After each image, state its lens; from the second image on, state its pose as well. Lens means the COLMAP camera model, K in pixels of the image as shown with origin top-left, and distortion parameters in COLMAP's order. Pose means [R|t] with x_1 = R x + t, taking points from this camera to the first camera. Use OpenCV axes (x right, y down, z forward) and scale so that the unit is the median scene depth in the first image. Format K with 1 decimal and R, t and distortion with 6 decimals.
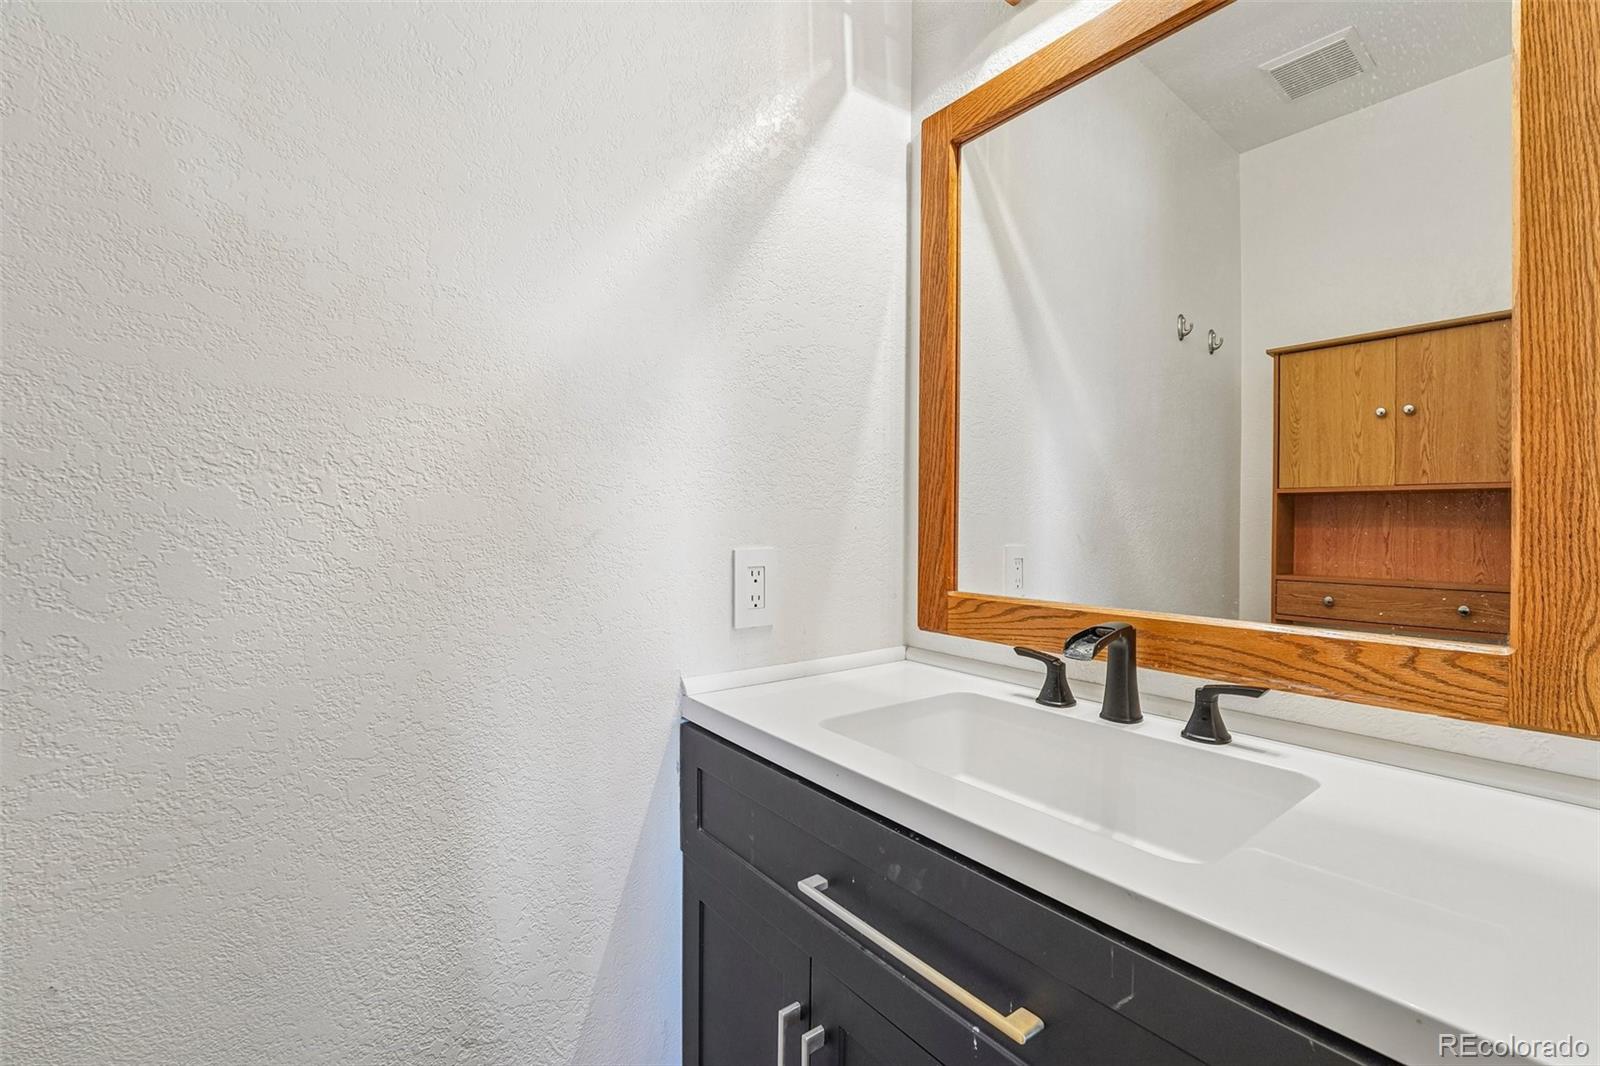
lens RADIAL K [[708.7, 0, 803.5], [0, 708.7, 524.2], [0, 0, 1]] dist [-0.014619, 0.001123]
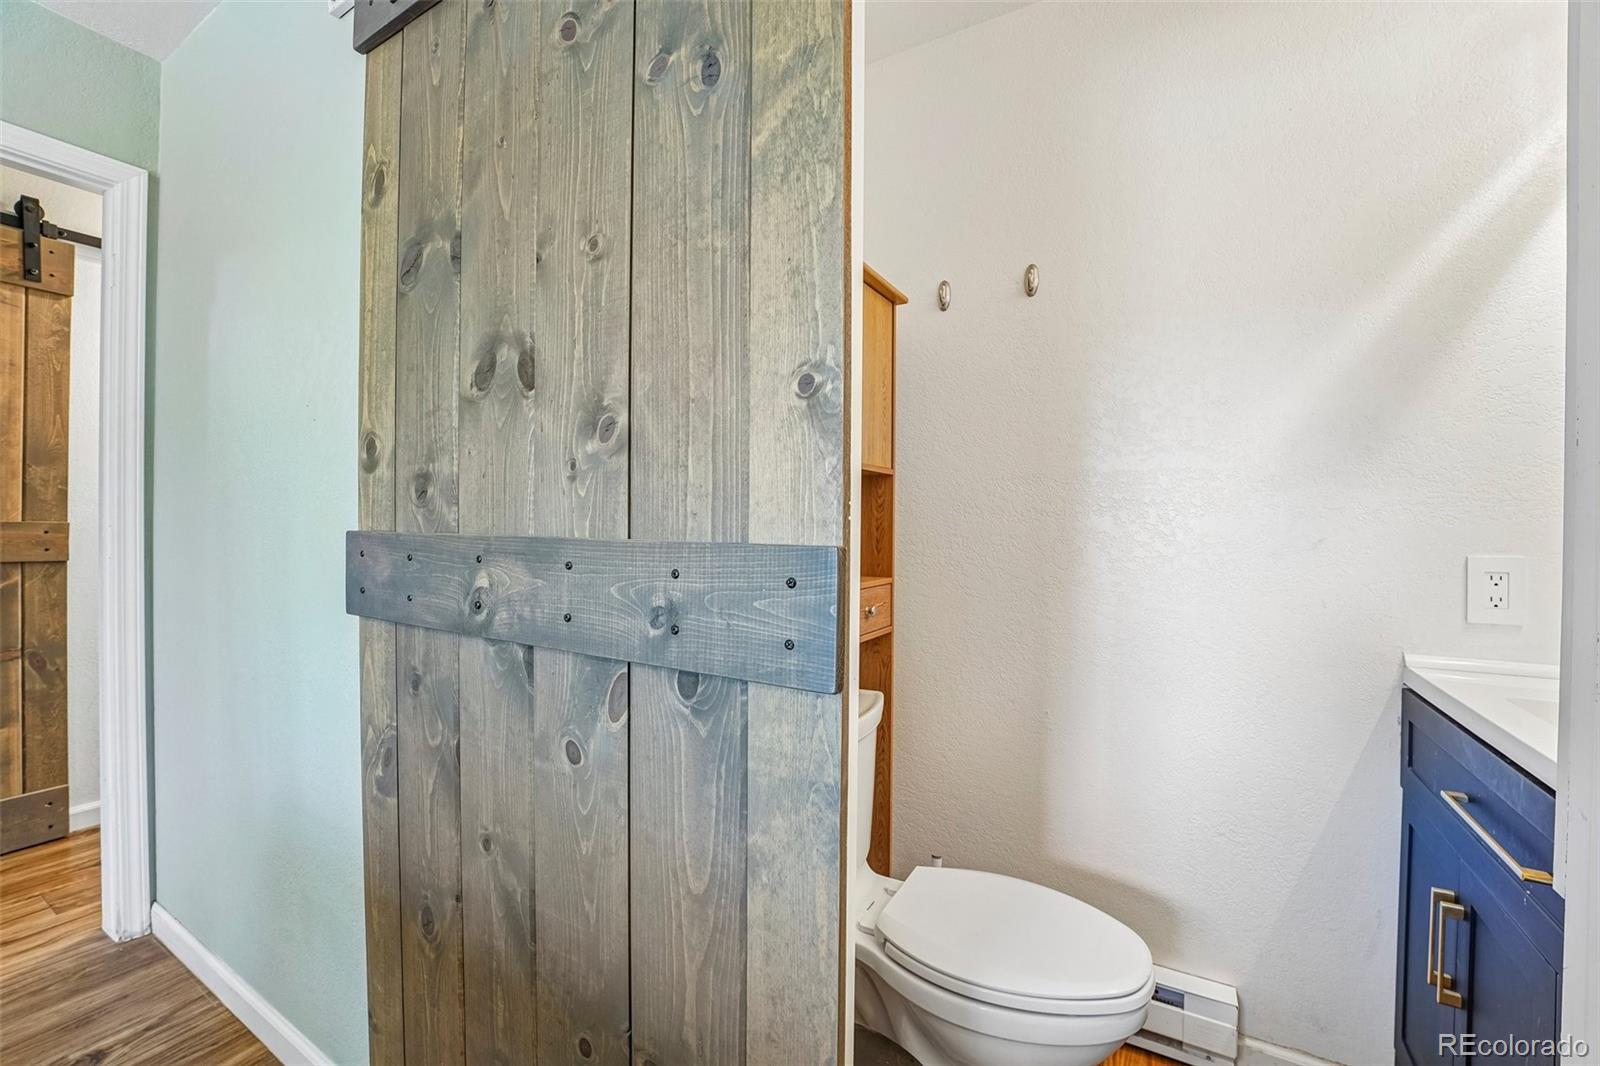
lens RADIAL K [[658.4, 0, 798.2], [0, 658.4, 533.9], [0, 0, 1]] dist [-0.026629, 0.002913]
pose [[0.383468, 0.009171, -0.923509, 0.488504], [-0.007536, 0.999948, 0.006801, -0.000726], [0.923523, 0.004352, 0.383518, -0.476300]]
